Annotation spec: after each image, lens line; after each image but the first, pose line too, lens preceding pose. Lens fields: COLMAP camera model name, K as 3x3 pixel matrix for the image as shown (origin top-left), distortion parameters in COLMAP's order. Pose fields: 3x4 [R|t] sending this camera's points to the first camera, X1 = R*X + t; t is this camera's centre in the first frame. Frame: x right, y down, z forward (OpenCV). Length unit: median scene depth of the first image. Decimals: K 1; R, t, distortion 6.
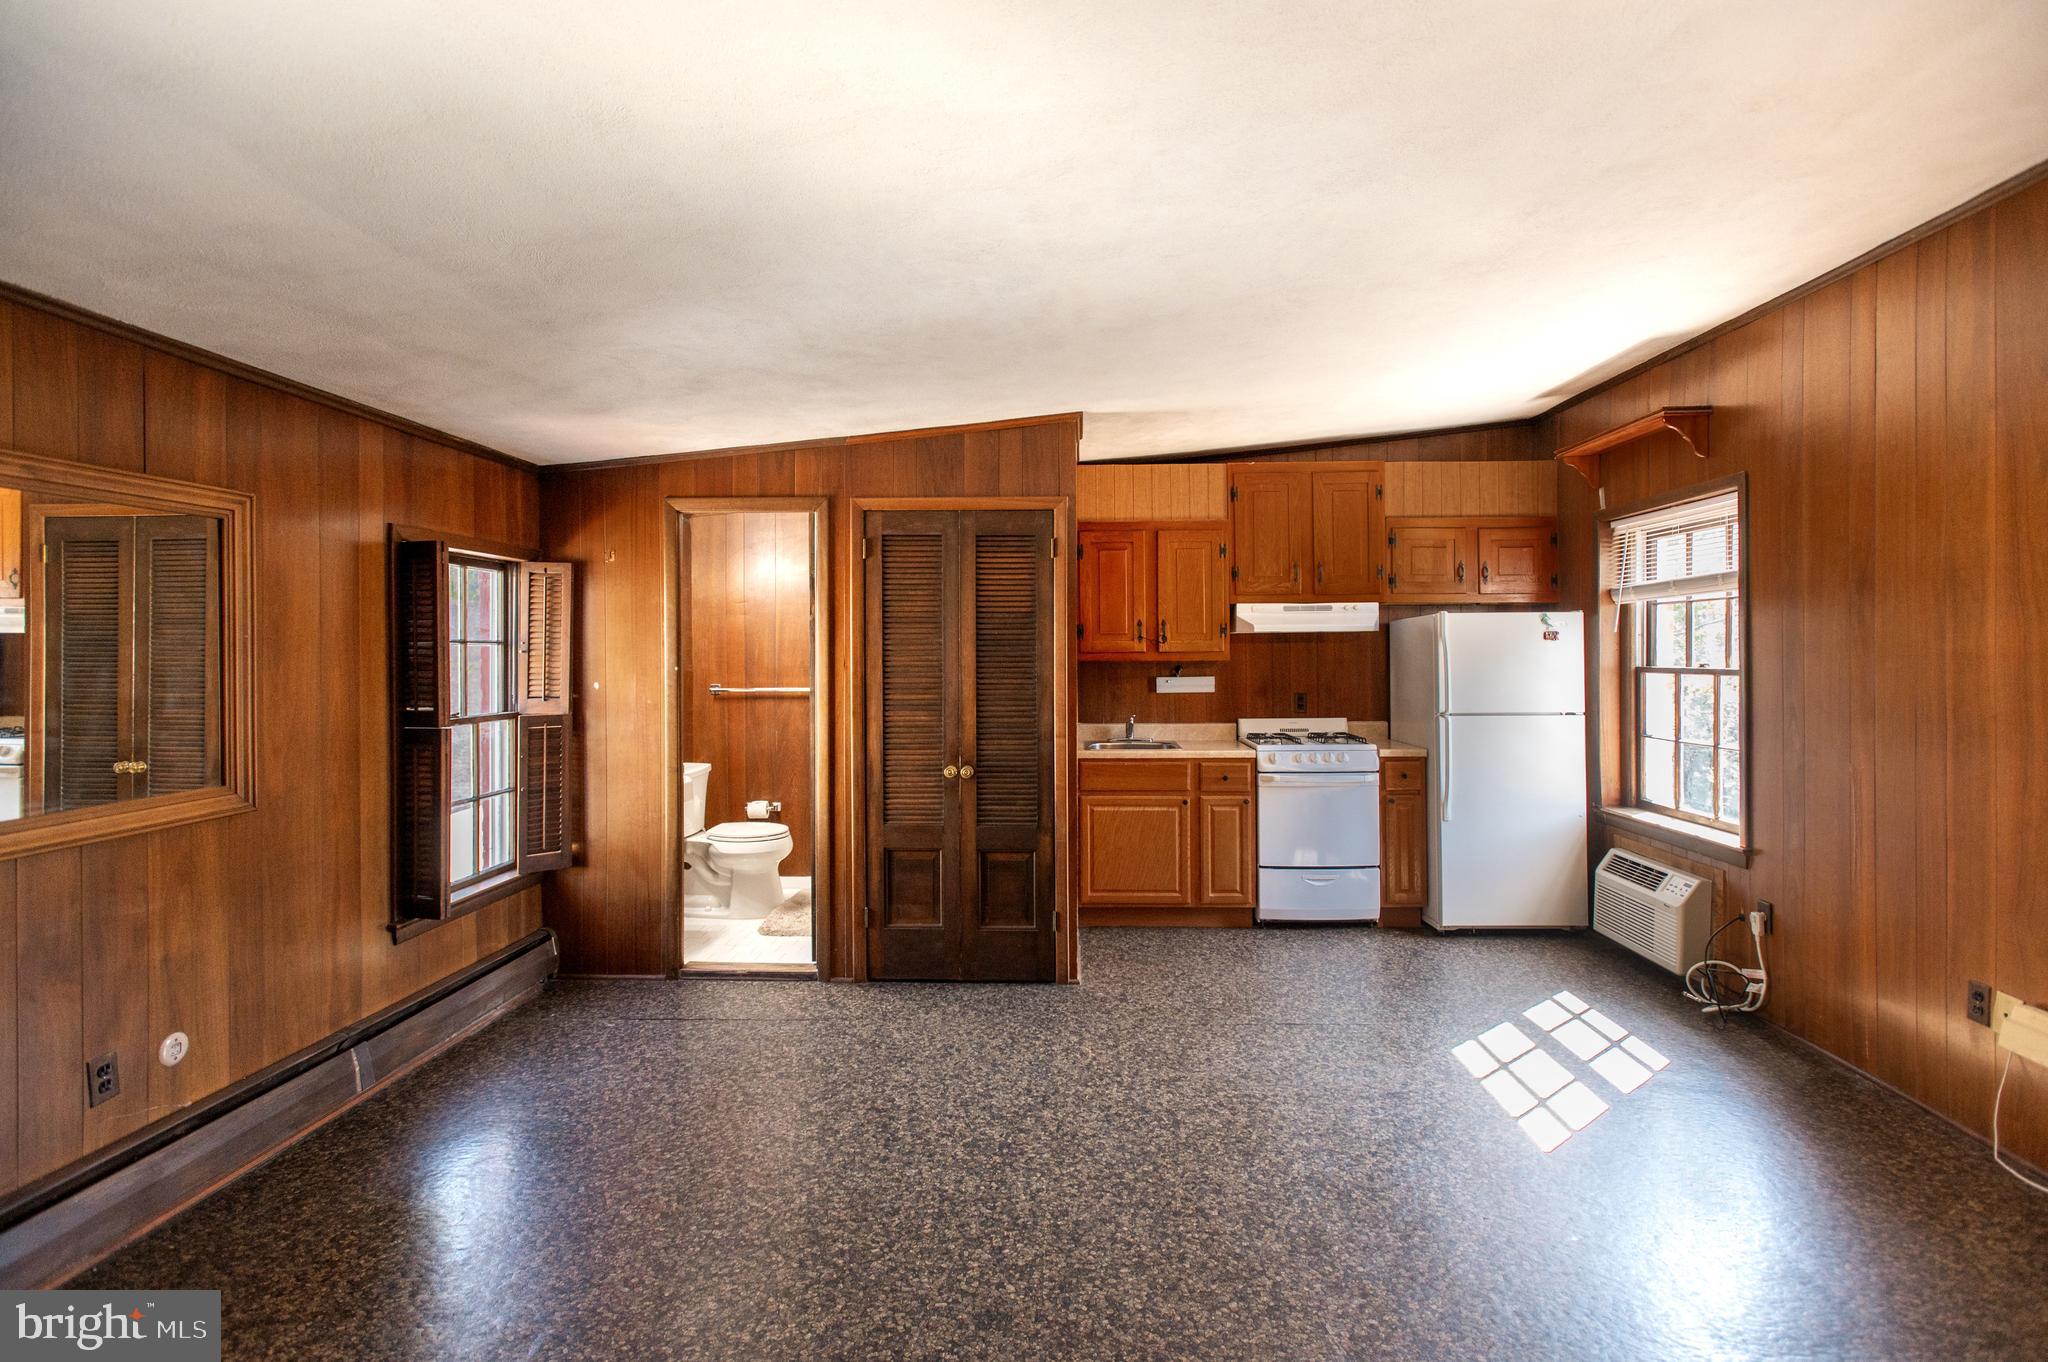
lens RADIAL K [[978.8, 0, 1031.8], [0, 978.8, 657.5], [0, 0, 1]] dist [0.009173, -0.000862]
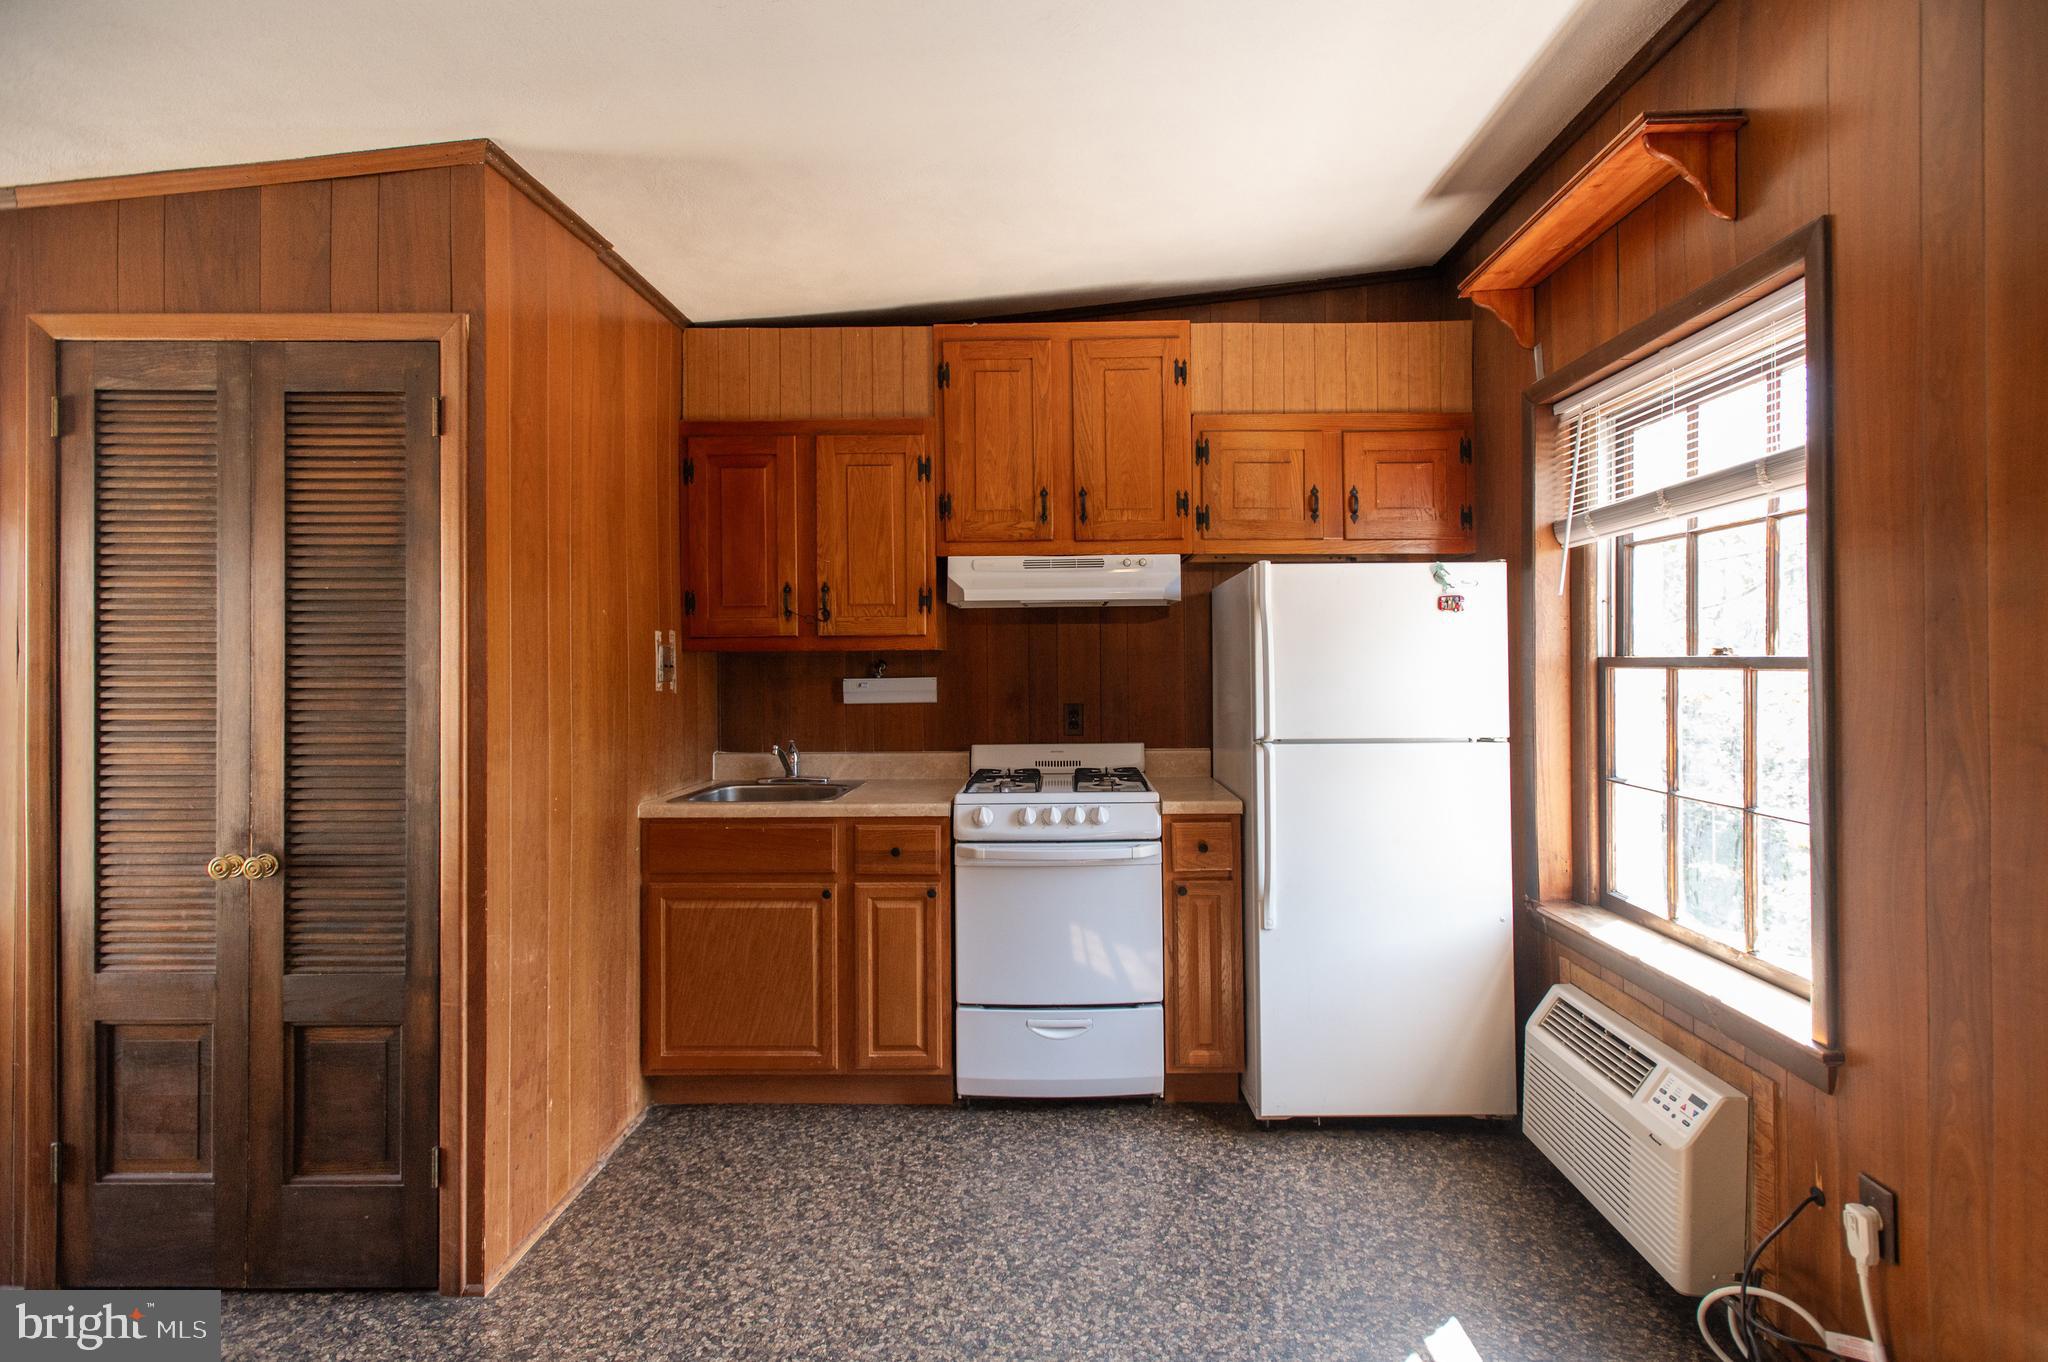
lens RADIAL K [[978.8, 0, 1031.8], [0, 978.8, 657.5], [0, 0, 1]] dist [0.009173, -0.000862]
pose [[0.999916, -0.001024, 0.012924, 0.284990], [0.001087, 0.999988, -0.004853, 0.012054], [-0.012919, 0.004866, 0.999905, 0.443703]]
